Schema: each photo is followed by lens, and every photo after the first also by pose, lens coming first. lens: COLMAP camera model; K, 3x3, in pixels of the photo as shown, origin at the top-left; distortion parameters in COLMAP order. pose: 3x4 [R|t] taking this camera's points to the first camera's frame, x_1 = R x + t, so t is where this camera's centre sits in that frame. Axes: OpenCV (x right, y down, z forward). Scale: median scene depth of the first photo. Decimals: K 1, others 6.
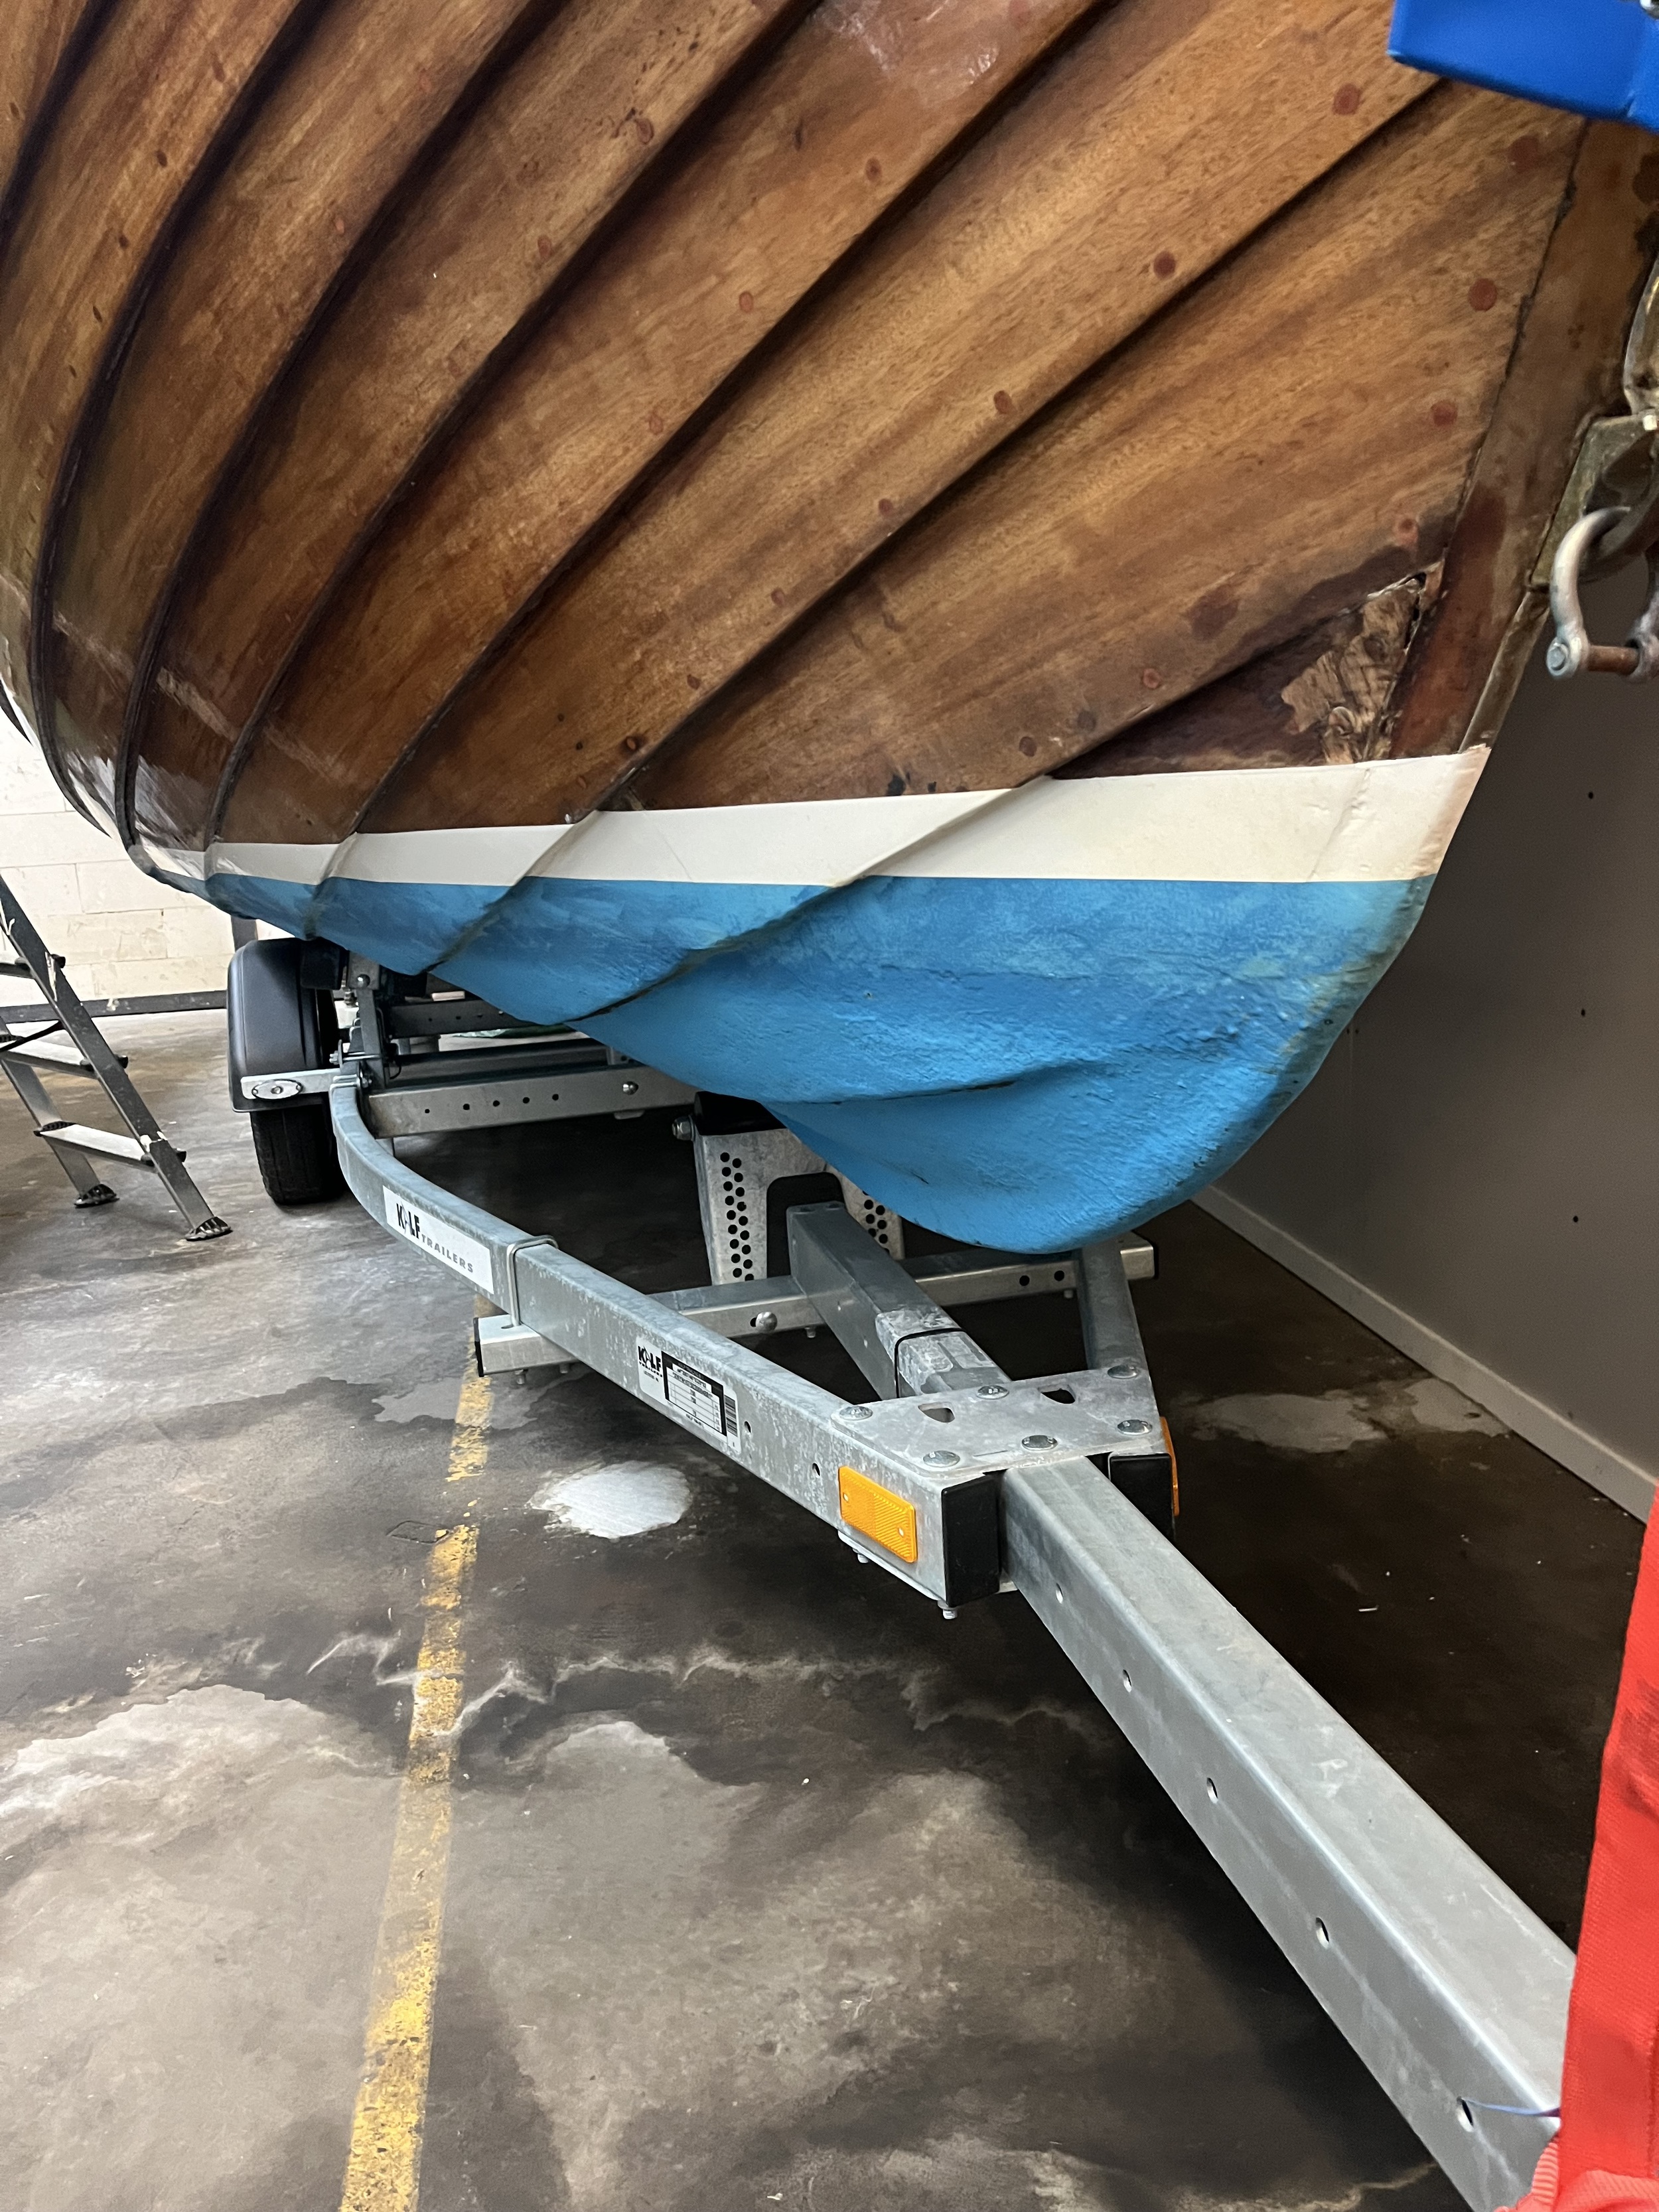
lens RADIAL K [[1666.3, 0, 826.4], [0, 1666.3, 1088.0], [0, 0, 1]] dist [0.062891, -0.089607]
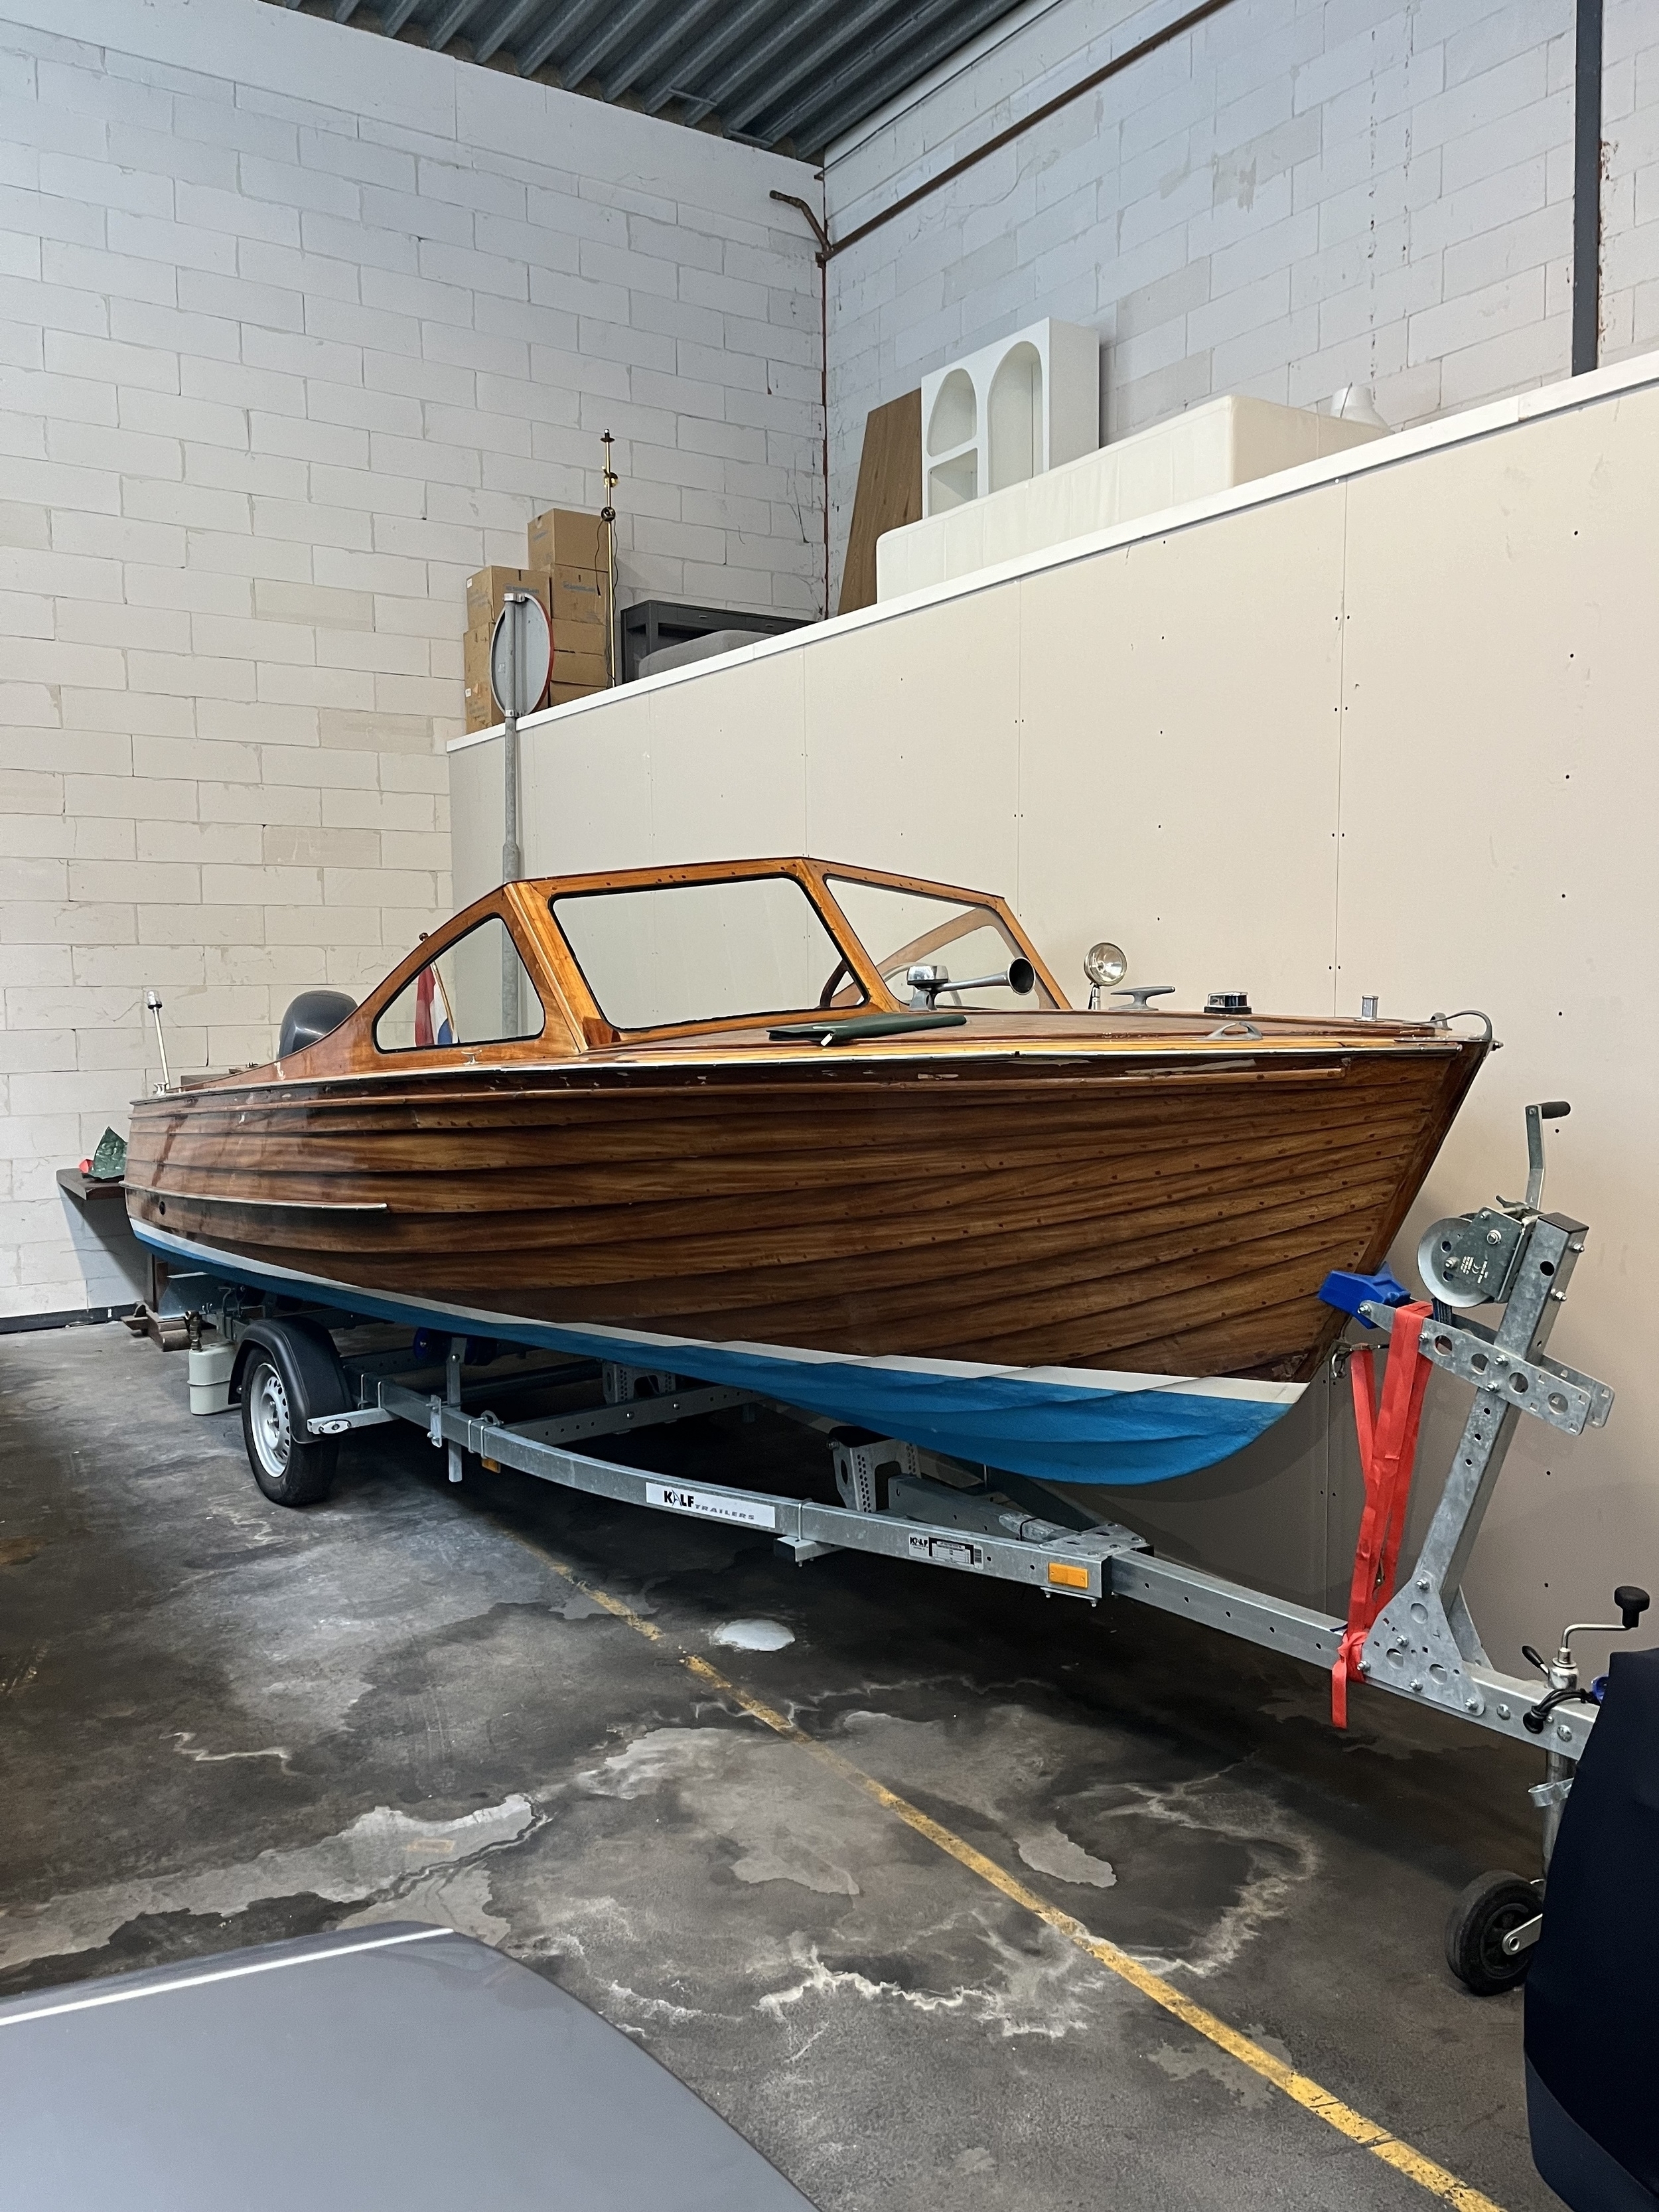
lens RADIAL K [[1666.3, 0, 826.4], [0, 1666.3, 1106.9], [0, 0, 1]] dist [0.062891, -0.089607]
pose [[0.905796, 0.022608, 0.423110, -1.359620], [0.035077, 0.991147, -0.128051, -0.178732], [-0.422260, 0.130829, 0.896984, -1.358701]]
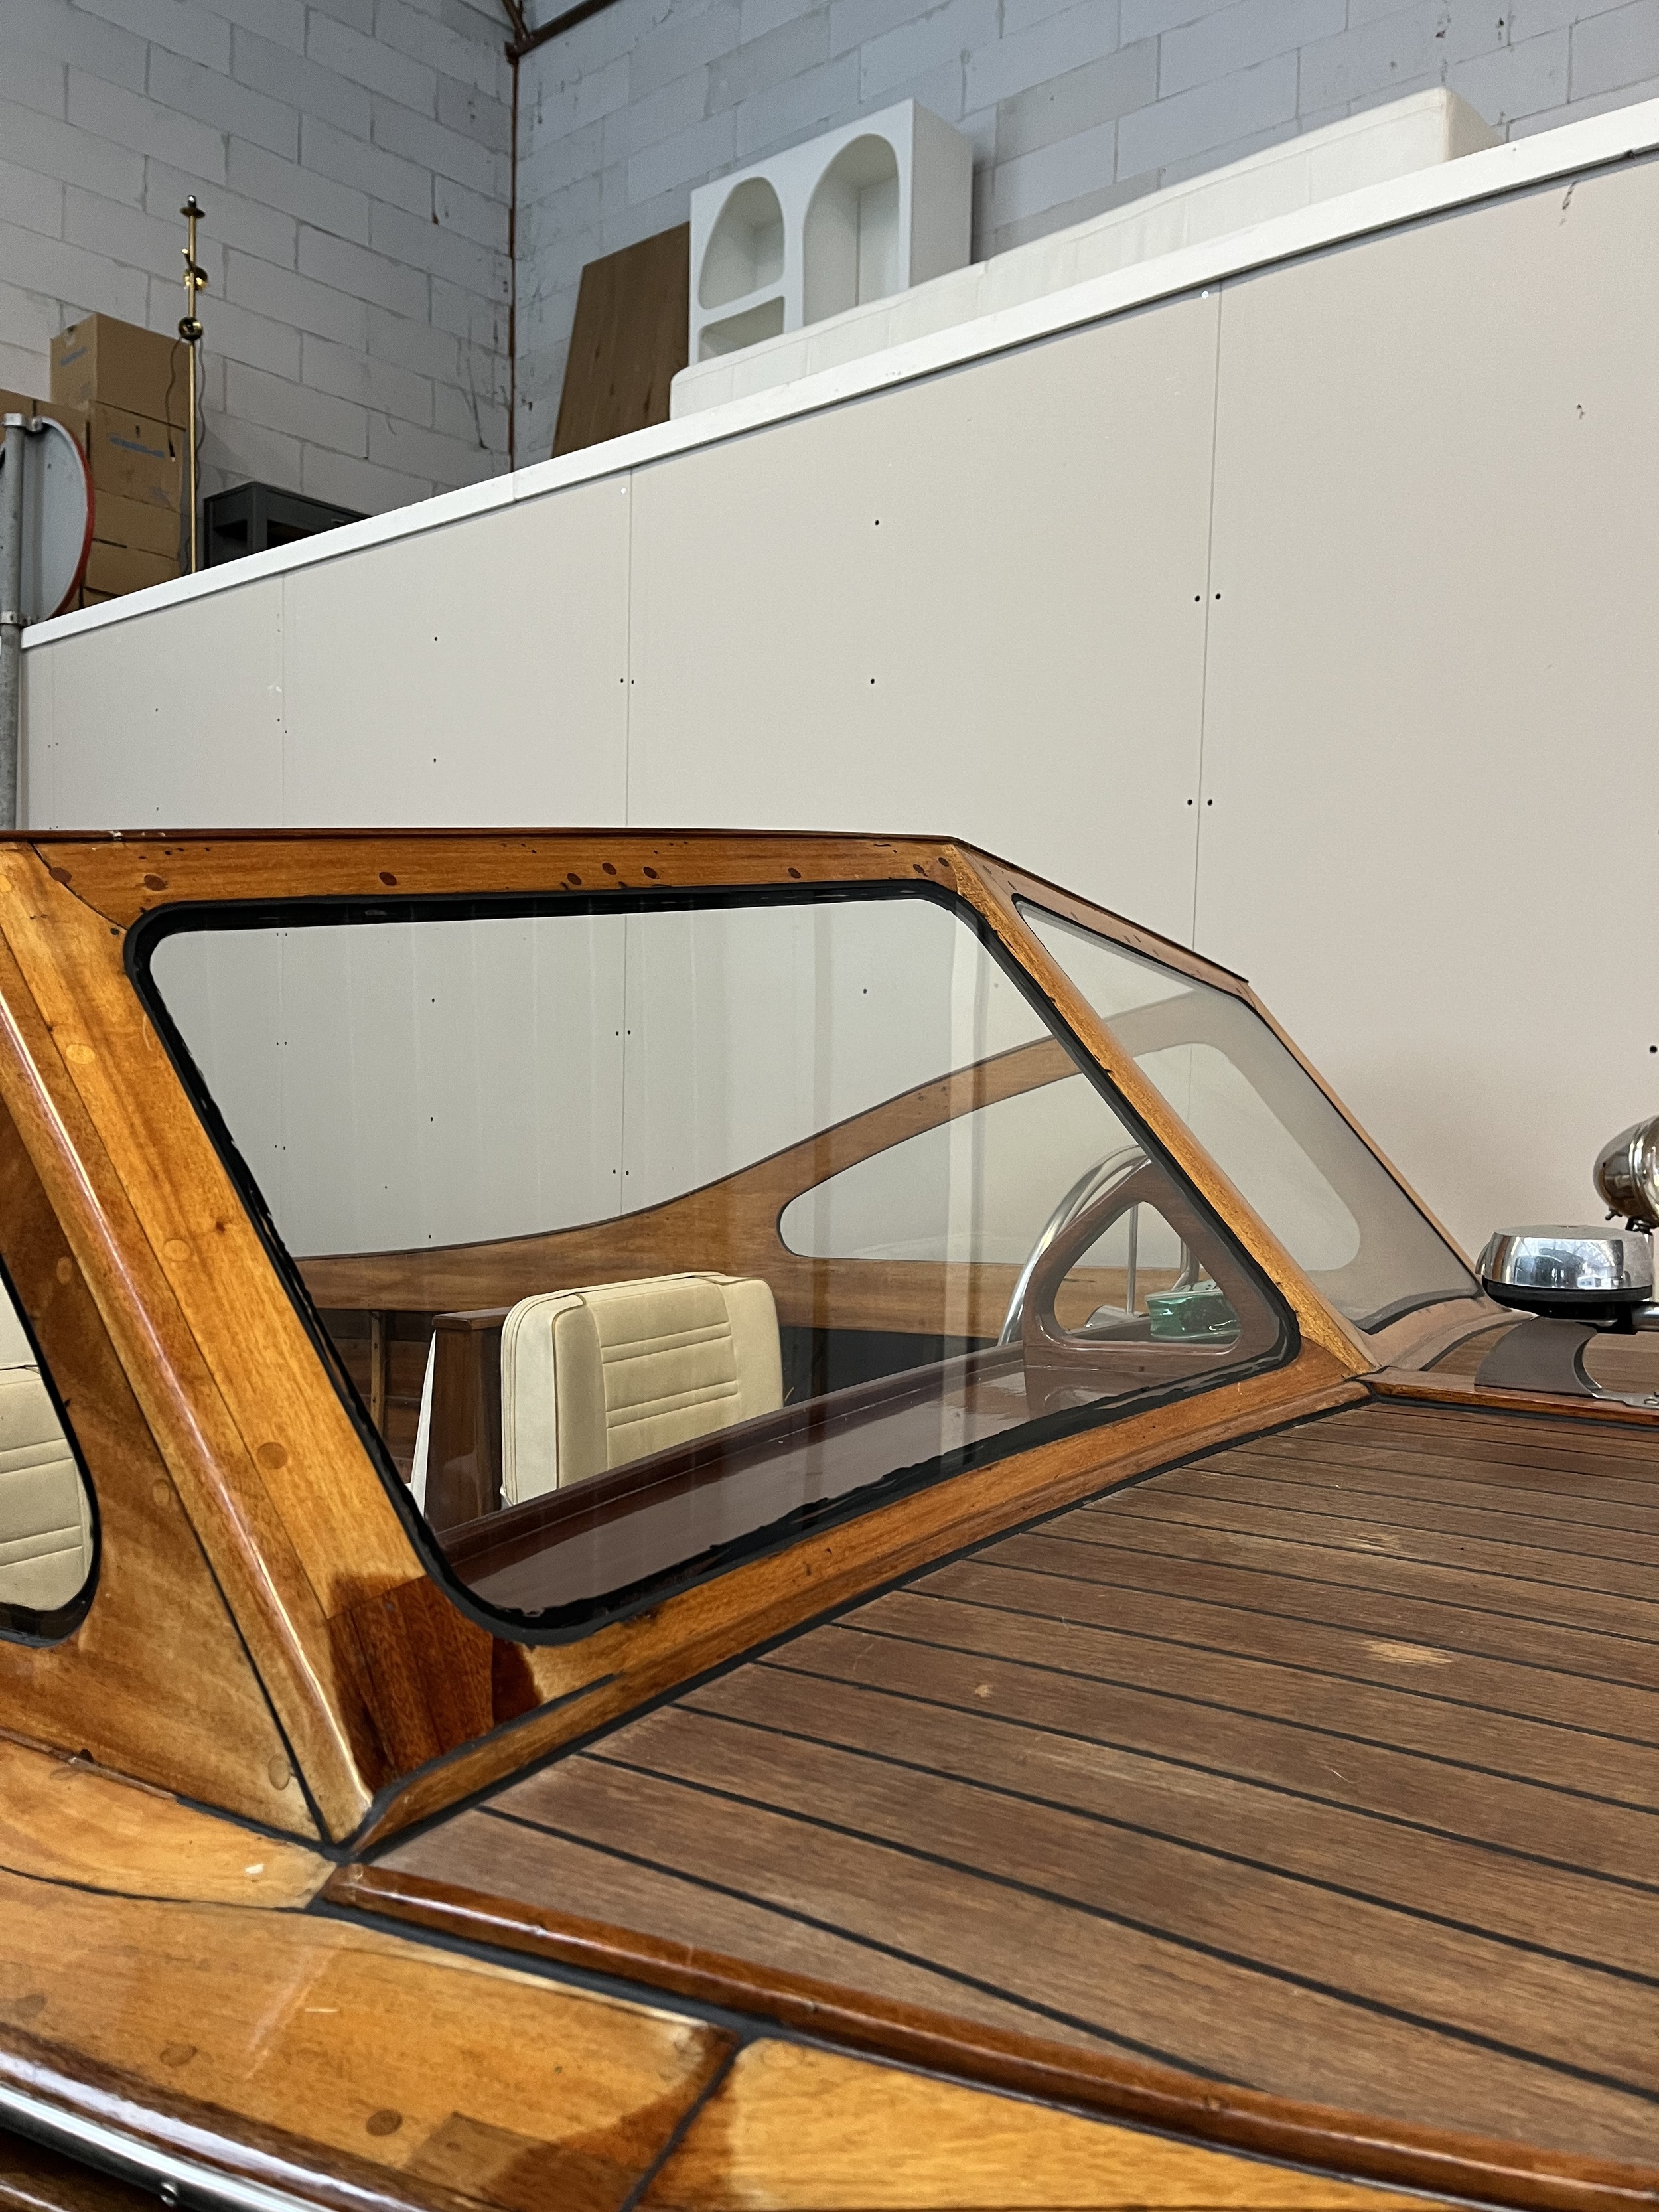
lens RADIAL K [[1666.3, 0, 818.9], [0, 1666.3, 1138.3], [0, 0, 1]] dist [0.062891, -0.089607]
pose [[0.766726, 0.045416, 0.640367, -0.823729], [0.055488, 0.989073, -0.136583, -0.702029], [-0.639573, 0.140254, 0.755828, 0.600997]]
